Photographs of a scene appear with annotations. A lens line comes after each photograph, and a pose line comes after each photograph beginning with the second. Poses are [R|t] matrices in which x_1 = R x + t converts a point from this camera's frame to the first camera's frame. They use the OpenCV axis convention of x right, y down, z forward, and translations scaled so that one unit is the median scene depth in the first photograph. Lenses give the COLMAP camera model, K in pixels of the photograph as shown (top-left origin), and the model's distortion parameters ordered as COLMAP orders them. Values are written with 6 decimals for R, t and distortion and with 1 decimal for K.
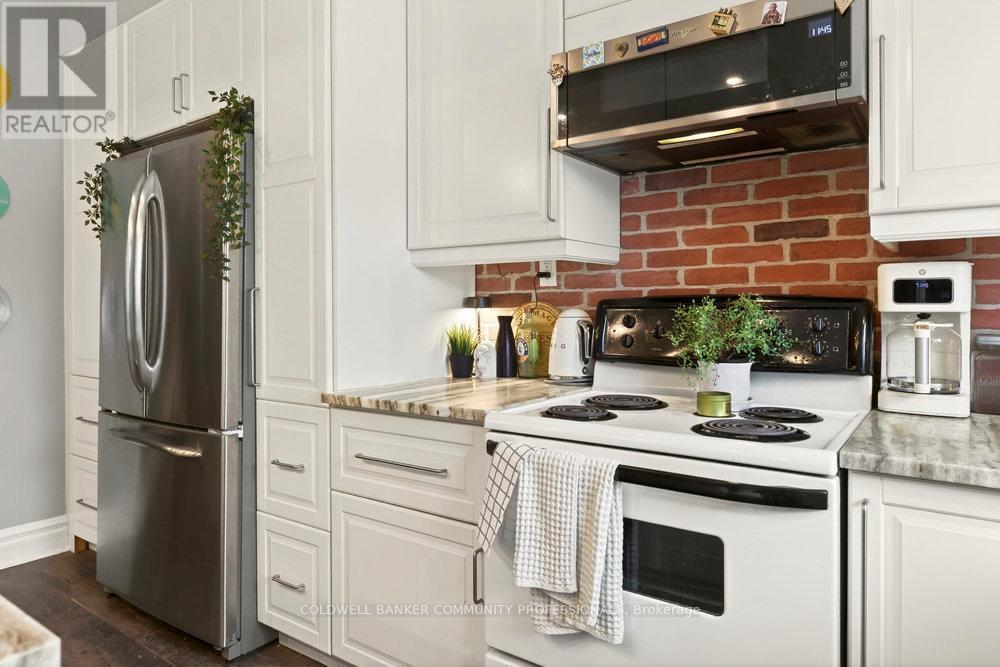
lens RADIAL K [[646.3, 0, 495.8], [0, 646.3, 307.2], [0, 0, 1]] dist [-0.005322, 0.002736]
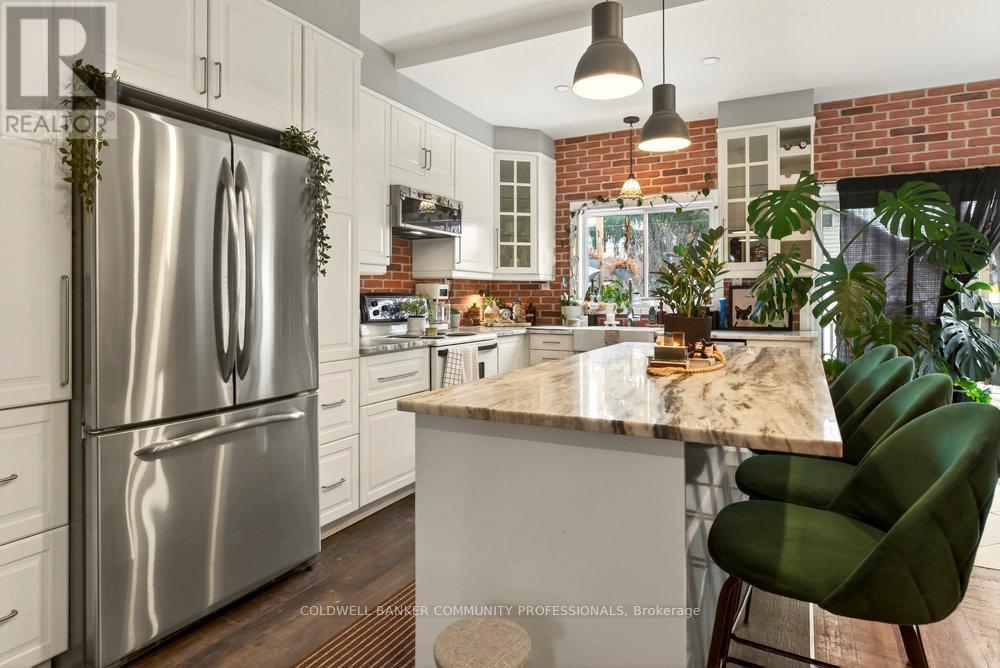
lens RADIAL K [[577.6, 0, 511.5], [0, 577.6, 292.6], [0, 0, 1]] dist [0.001714, 0.003463]
pose [[-0.155359, 0.012953, 0.987773, -1.935523], [0.003281, 0.999915, -0.012596, 0.010944], [-0.987853, 0.001284, -0.155388, 0.922964]]
